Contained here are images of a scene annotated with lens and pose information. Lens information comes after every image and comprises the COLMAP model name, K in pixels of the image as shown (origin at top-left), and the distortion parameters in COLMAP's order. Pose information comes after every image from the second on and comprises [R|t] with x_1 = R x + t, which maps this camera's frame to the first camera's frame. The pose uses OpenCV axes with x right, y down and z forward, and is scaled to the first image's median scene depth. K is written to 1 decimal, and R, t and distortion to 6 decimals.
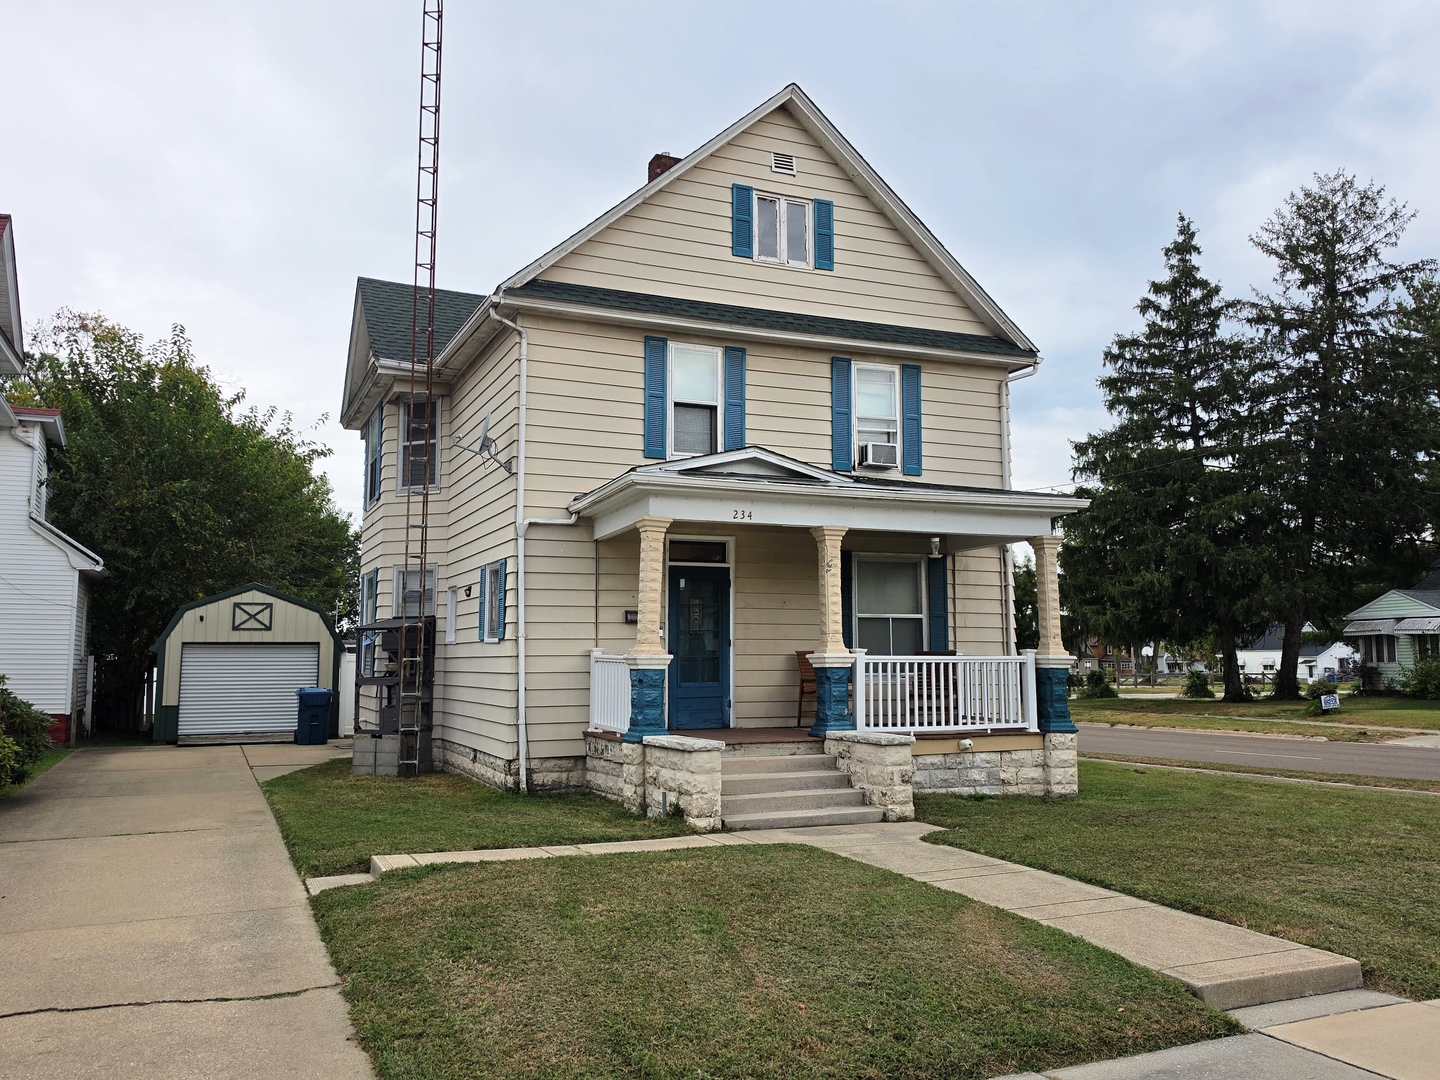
lens RADIAL K [[1164.9, 0, 720.0], [0, 1164.9, 540.0], [0, 0, 1]] dist [0.000123, -0.000027]
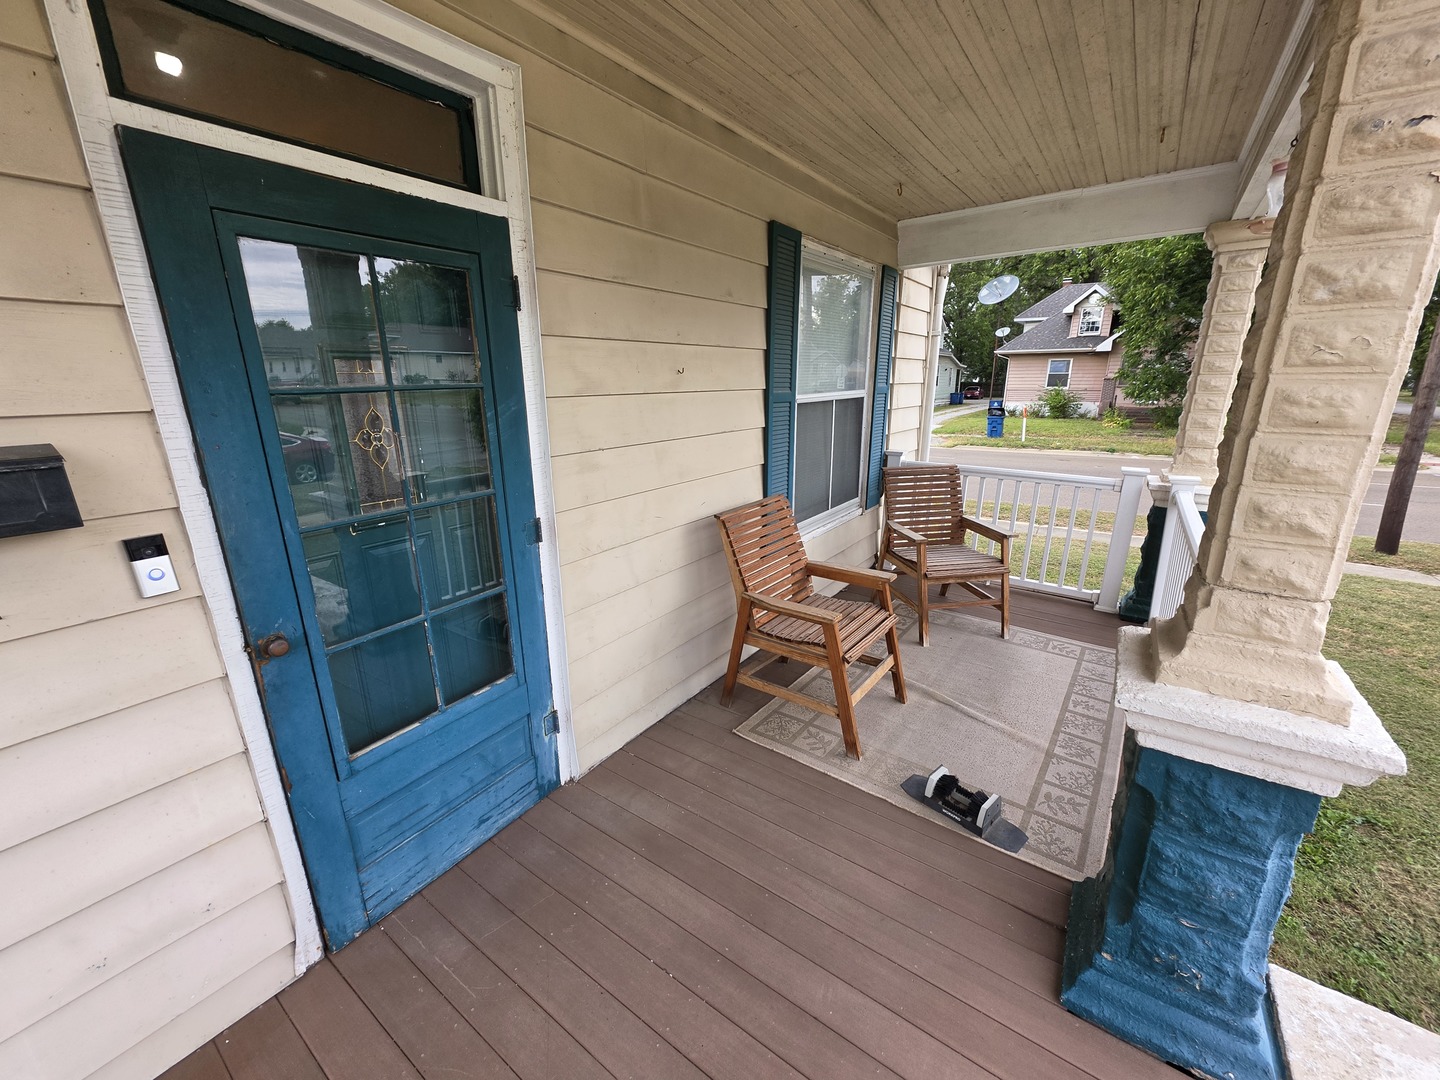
lens RADIAL K [[576.2, 0, 720.0], [0, 576.2, 540.0], [0, 0, 1]] dist [-0.001187, 0.000118]
pose [[0.859601, -0.146432, 0.489535, -0.021837], [-0.044933, 0.932683, 0.357888, 0.039735], [-0.508987, -0.329637, 0.795155, 0.861924]]
